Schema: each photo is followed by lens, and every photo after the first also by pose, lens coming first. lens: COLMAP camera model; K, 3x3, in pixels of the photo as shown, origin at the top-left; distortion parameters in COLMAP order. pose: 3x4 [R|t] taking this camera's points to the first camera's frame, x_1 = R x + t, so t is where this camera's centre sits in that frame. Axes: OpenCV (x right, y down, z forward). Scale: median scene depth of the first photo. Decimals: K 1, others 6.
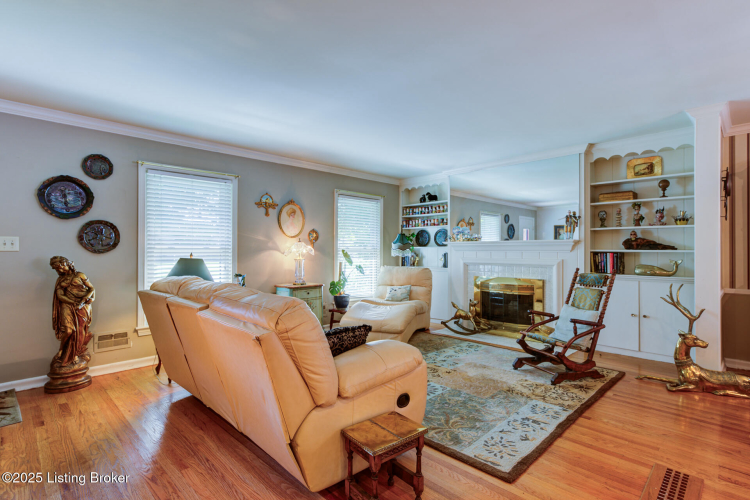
lens RADIAL K [[380.8, 0, 380.7], [0, 380.8, 250.1], [0, 0, 1]] dist [0.017172, 0.000194]
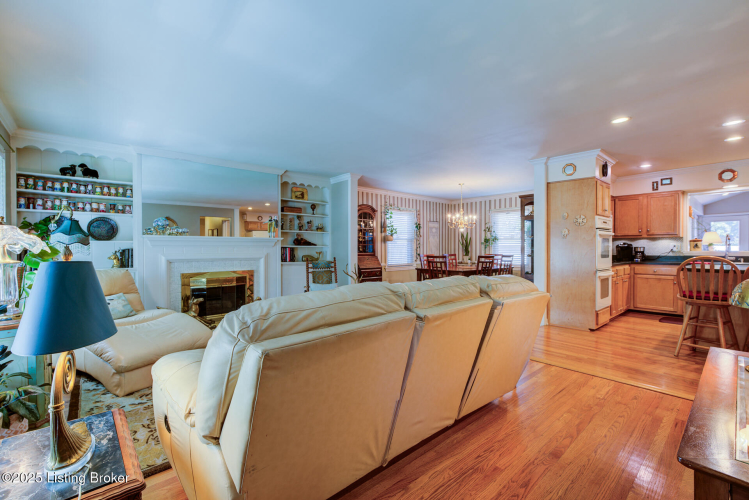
lens RADIAL K [[343.1, 0, 362.3], [0, 343.1, 249.2], [0, 0, 1]] dist [0.003139, 0.001295]
pose [[0.065493, -0.002712, 0.997849, -0.879640], [0.002113, 0.999994, 0.002579, 0.011850], [-0.997851, 0.001940, 0.065499, 0.813327]]
